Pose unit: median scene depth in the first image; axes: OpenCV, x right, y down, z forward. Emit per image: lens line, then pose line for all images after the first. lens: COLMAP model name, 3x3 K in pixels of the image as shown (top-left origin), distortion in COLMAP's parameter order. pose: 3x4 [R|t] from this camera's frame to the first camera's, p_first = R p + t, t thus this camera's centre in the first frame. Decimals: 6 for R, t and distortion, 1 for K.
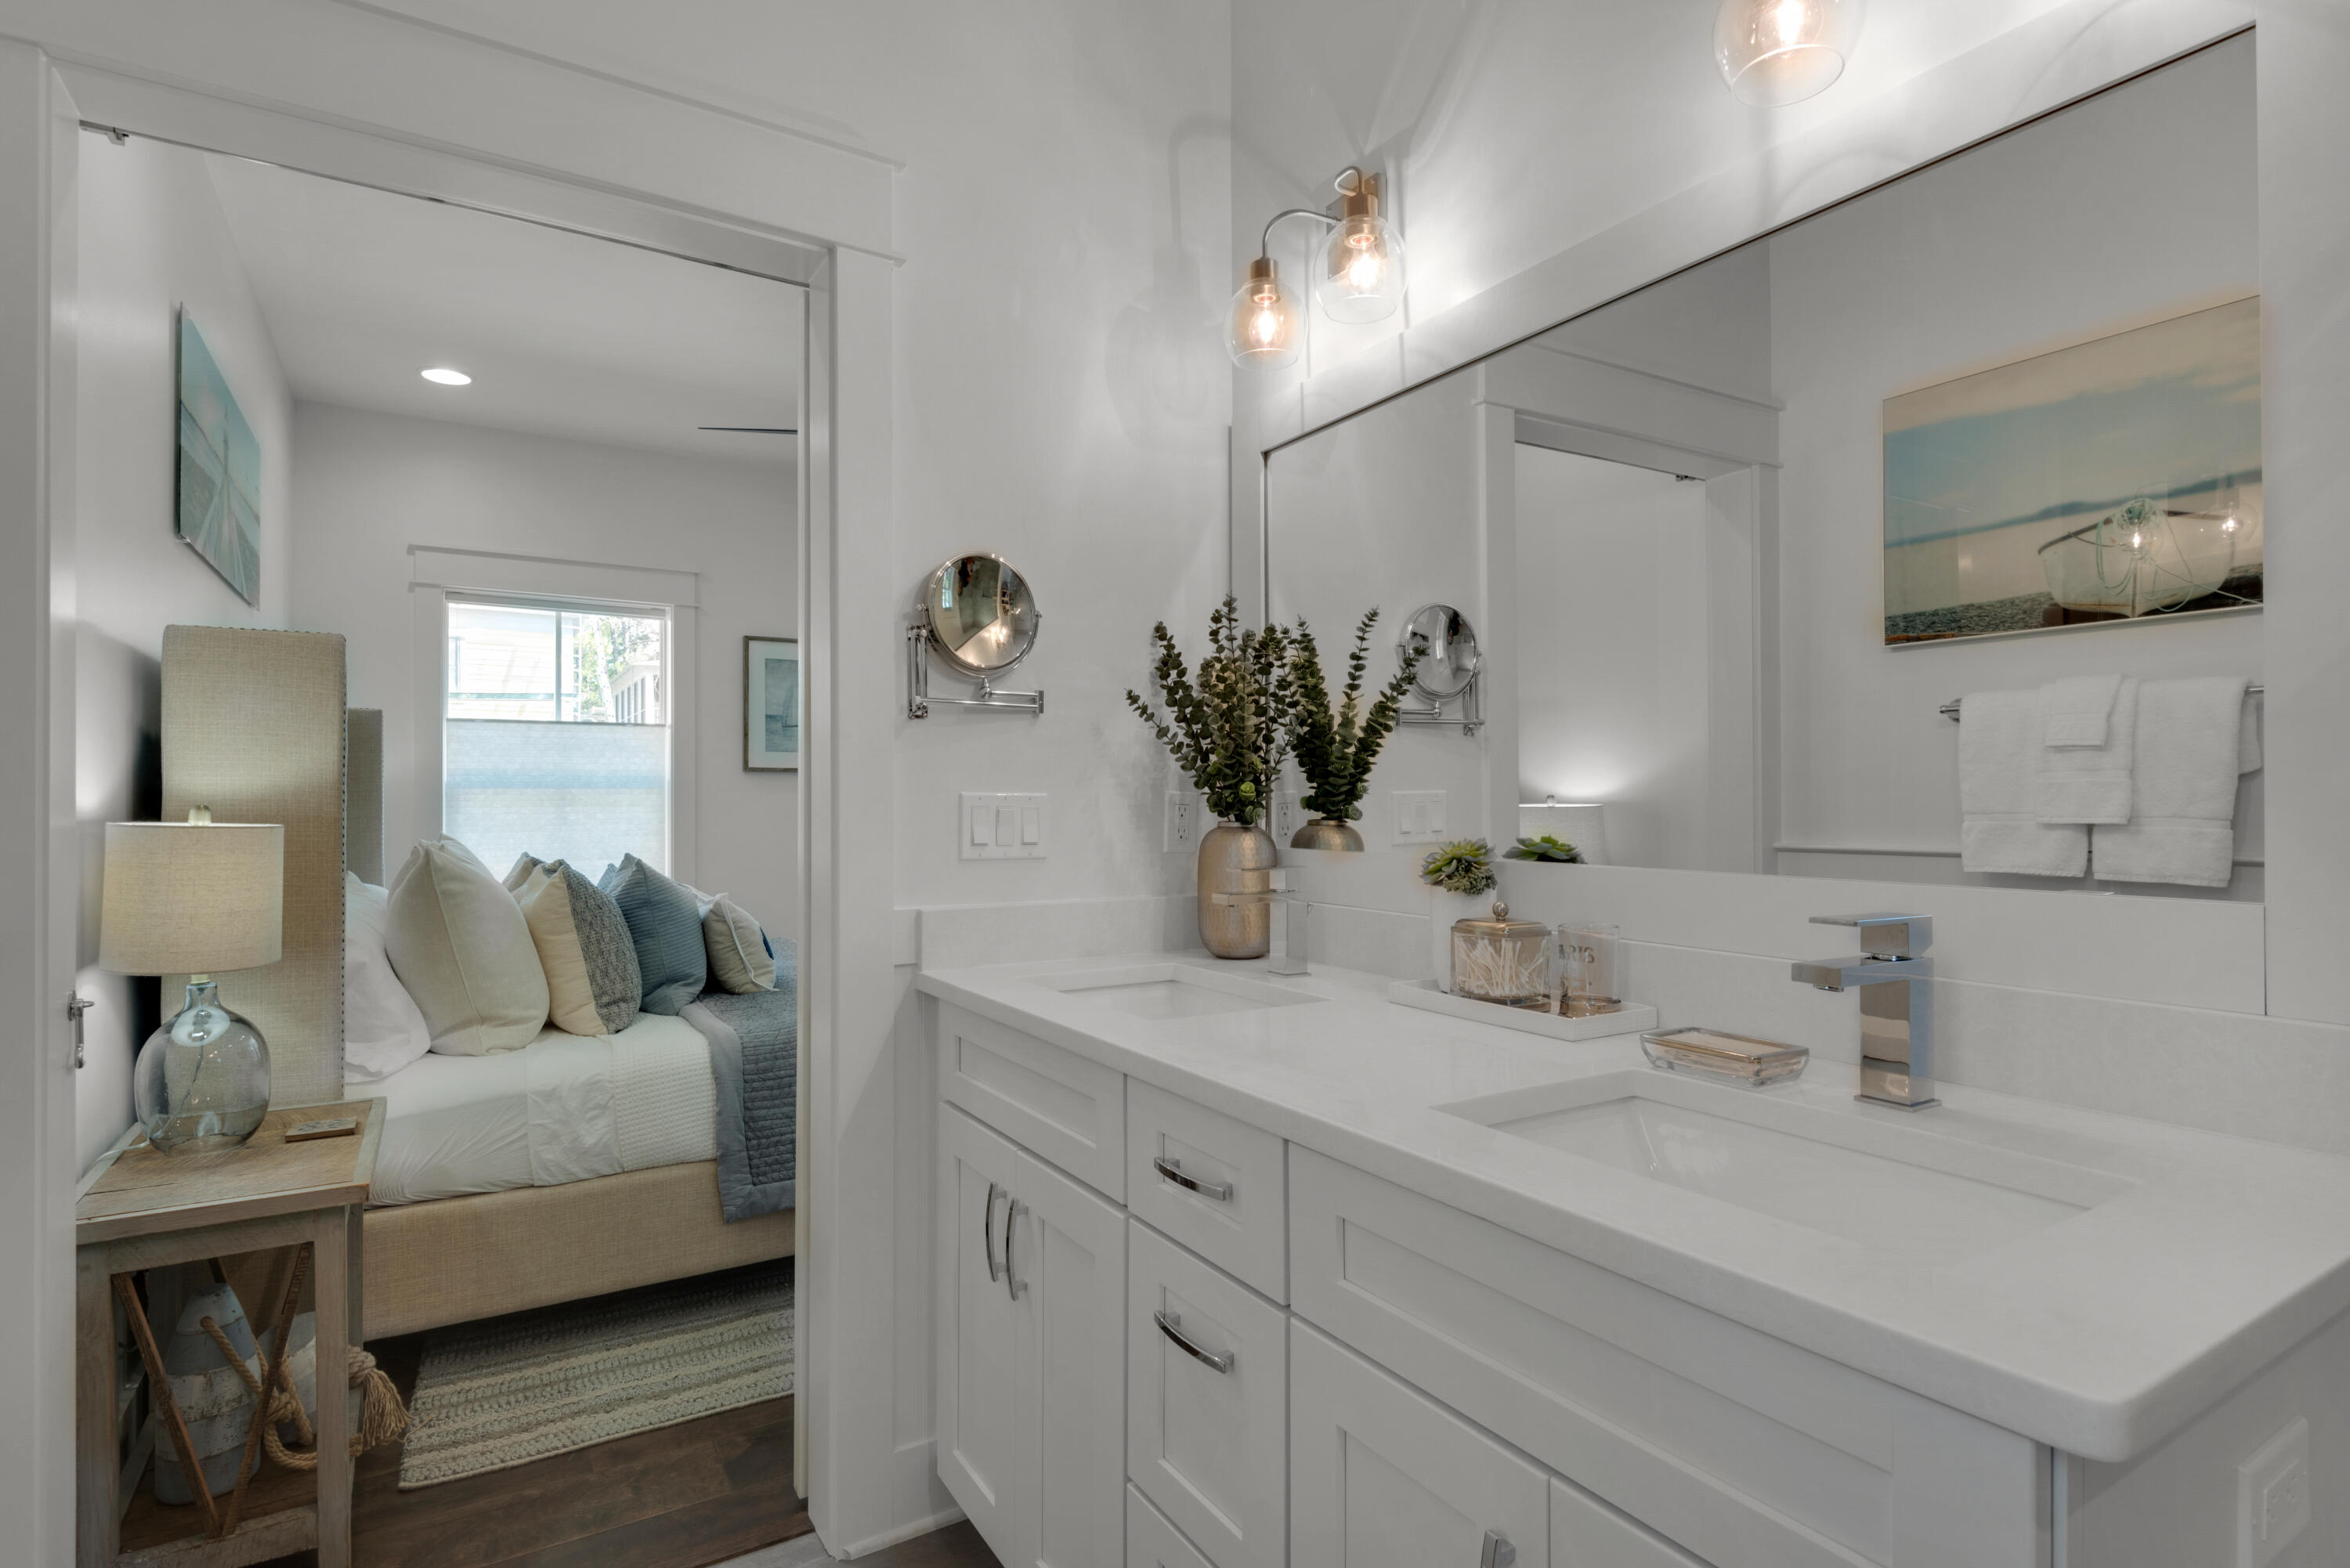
lens RADIAL K [[1184.1, 0, 1176.0], [0, 1184.1, 742.2], [0, 0, 1]] dist [0.001684, 0.000339]
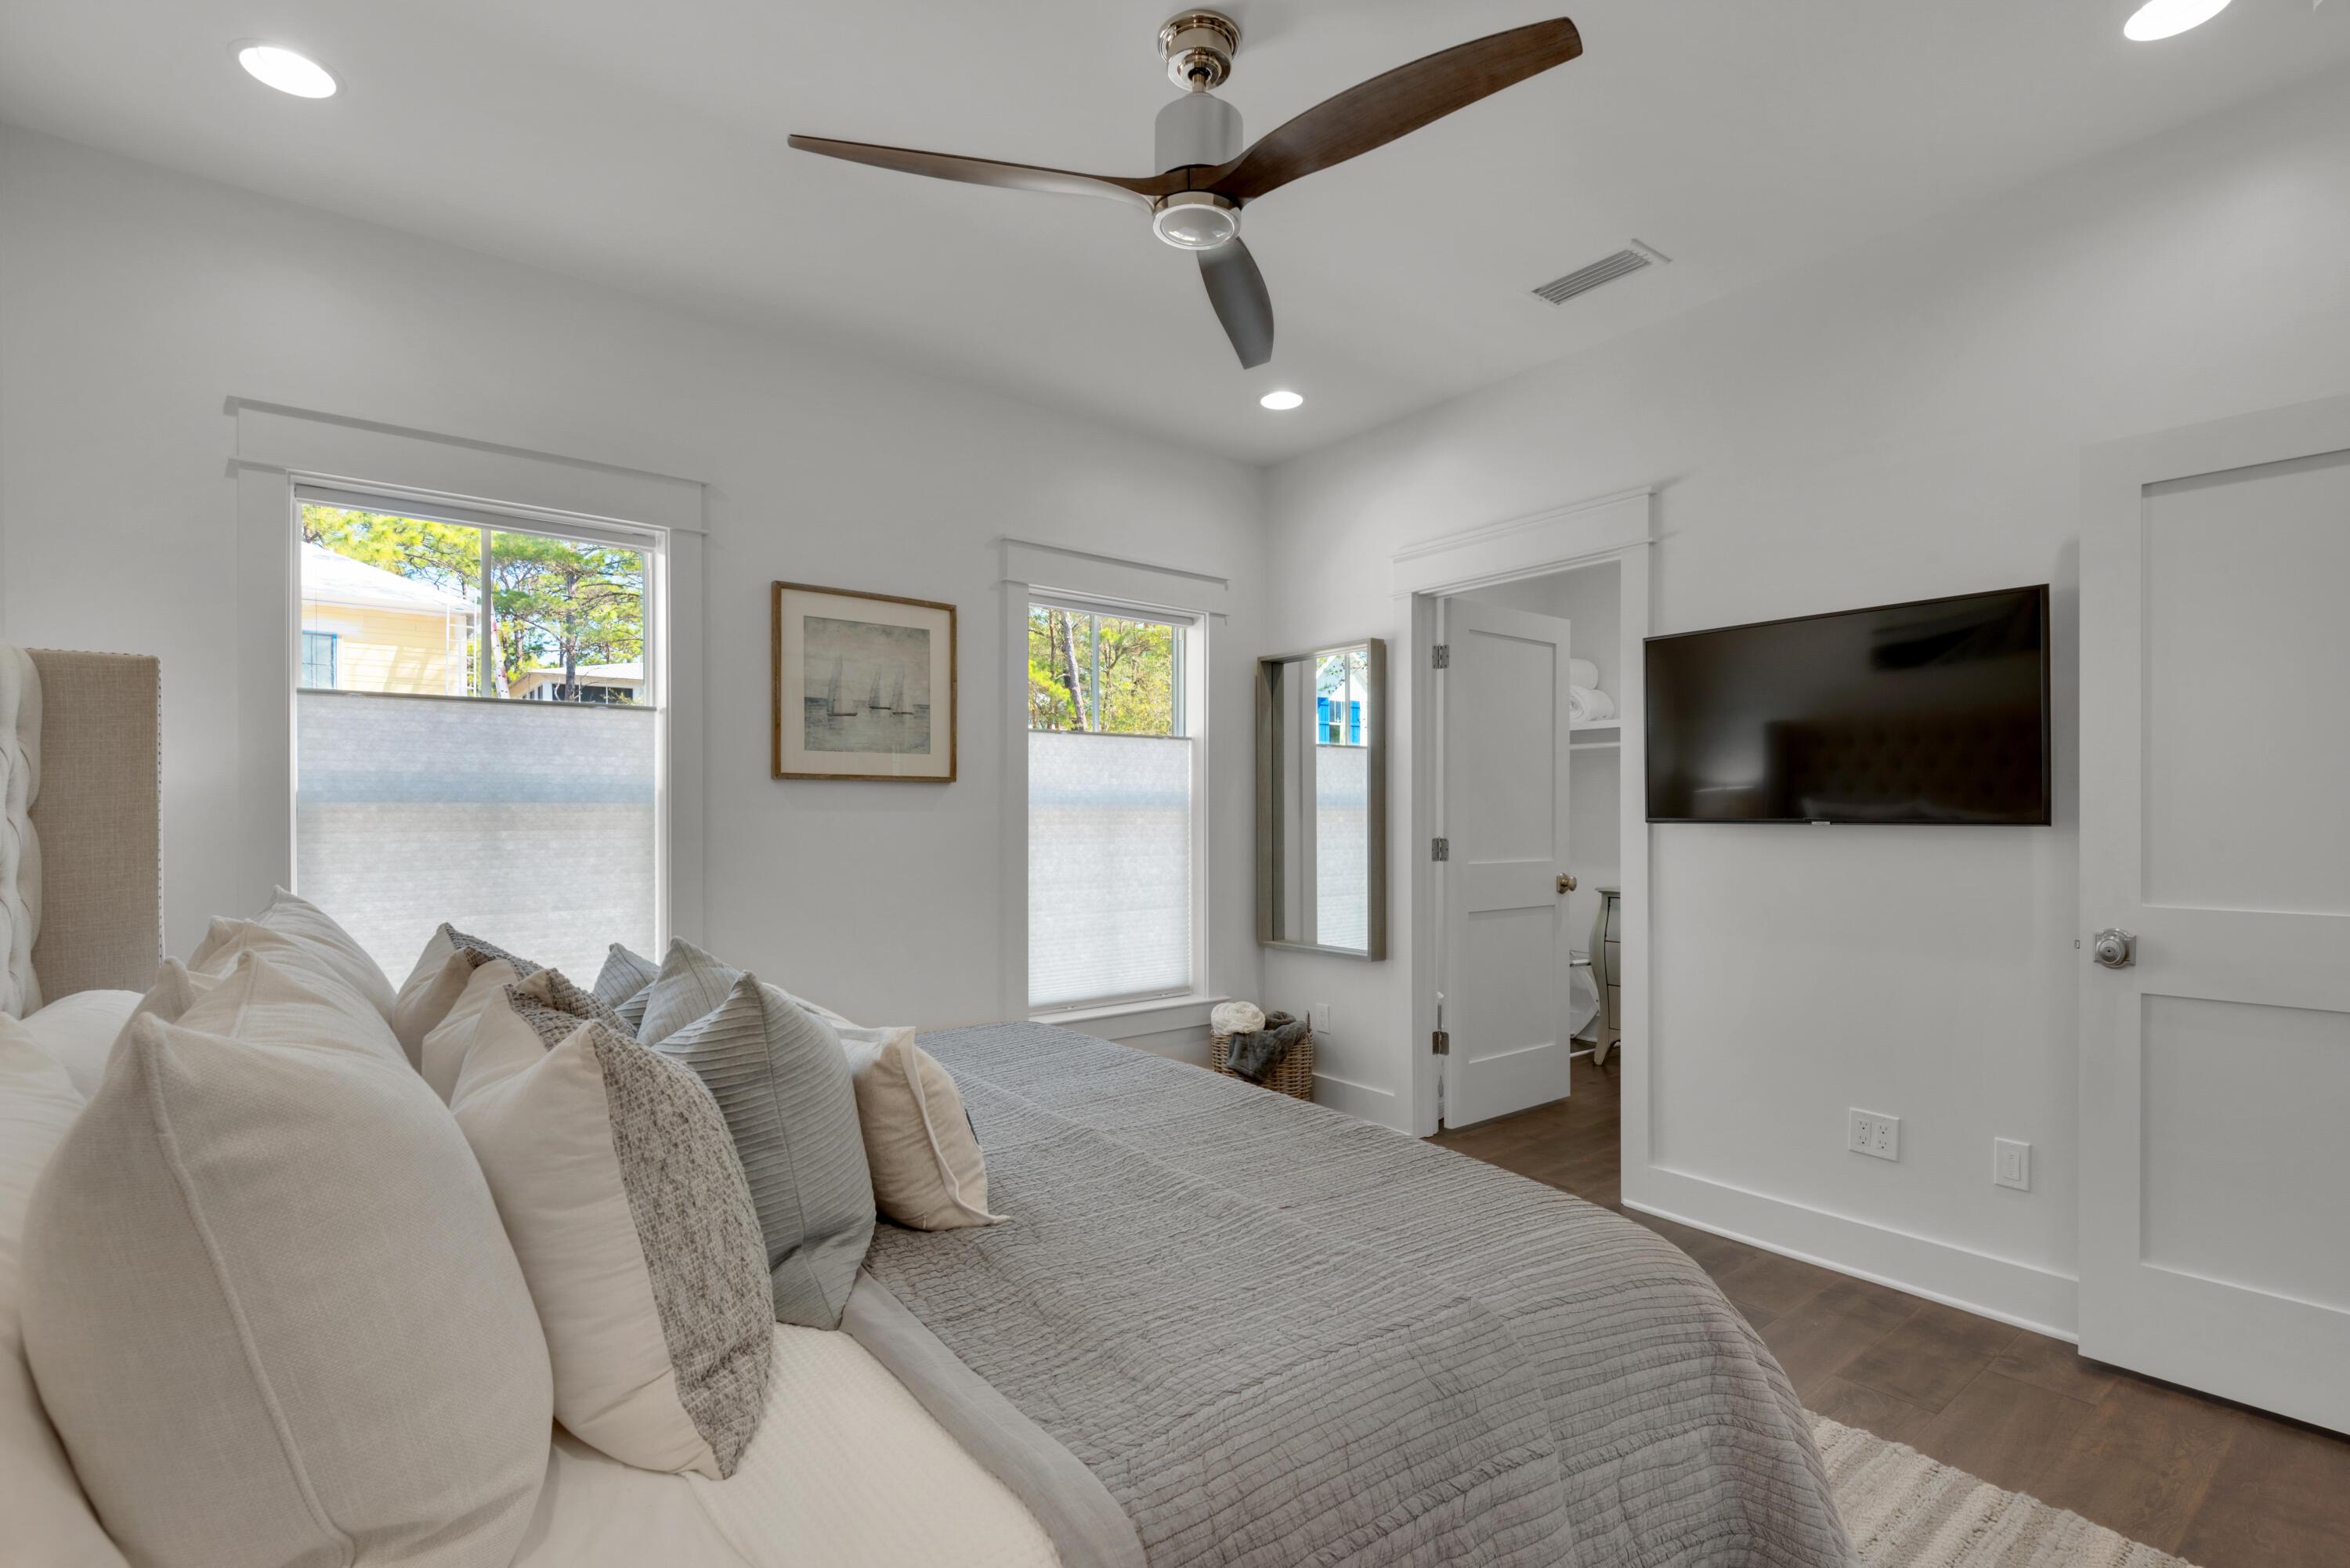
lens RADIAL K [[1080.2, 0, 1163.9], [0, 1080.2, 776.1], [0, 0, 1]] dist [0.030556, -0.018246]
pose [[0.994642, 0.006954, 0.103149, -0.229824], [-0.008570, 0.999847, 0.015225, 0.013088], [-0.103027, -0.016027, 0.994549, 0.394920]]
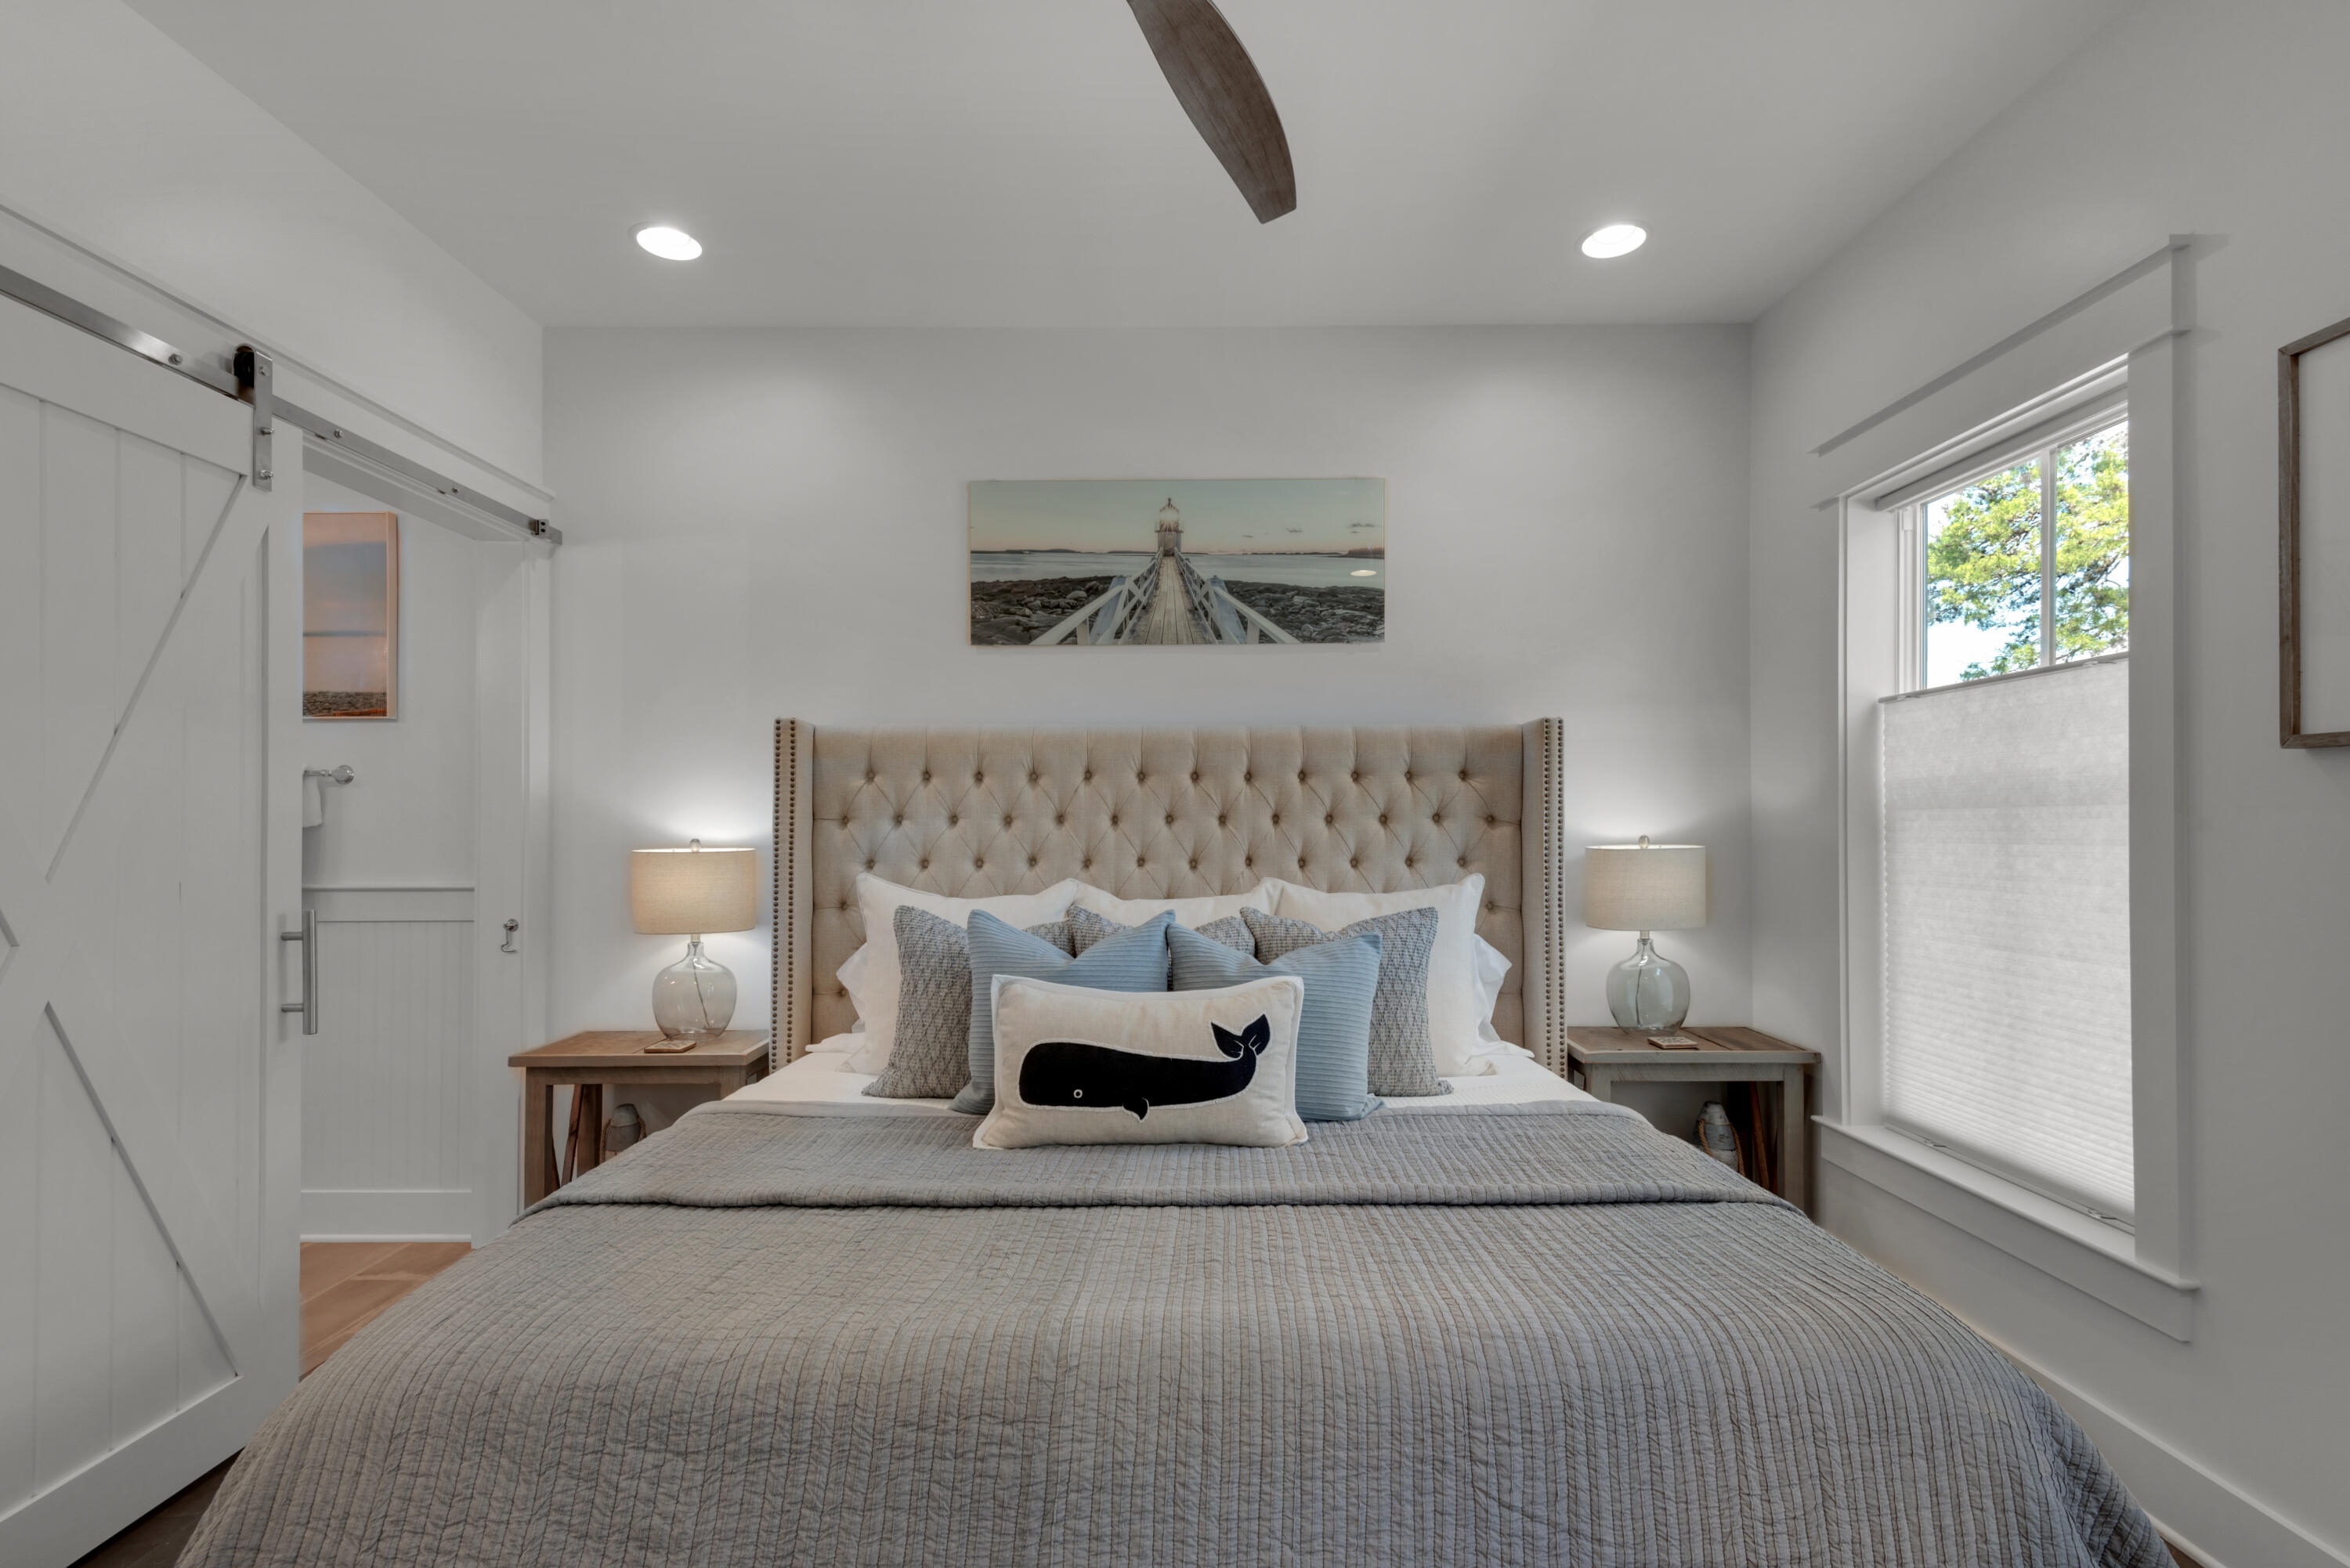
lens RADIAL K [[1121.0, 0, 1181.6], [0, 1121.0, 780.1], [0, 0, 1]] dist [0.022368, -0.020589]
pose [[-0.530235, -0.036697, -0.847056, 0.074320], [0.032500, 0.997449, -0.063557, 0.048112], [0.847227, -0.061229, -0.527690, 0.999155]]
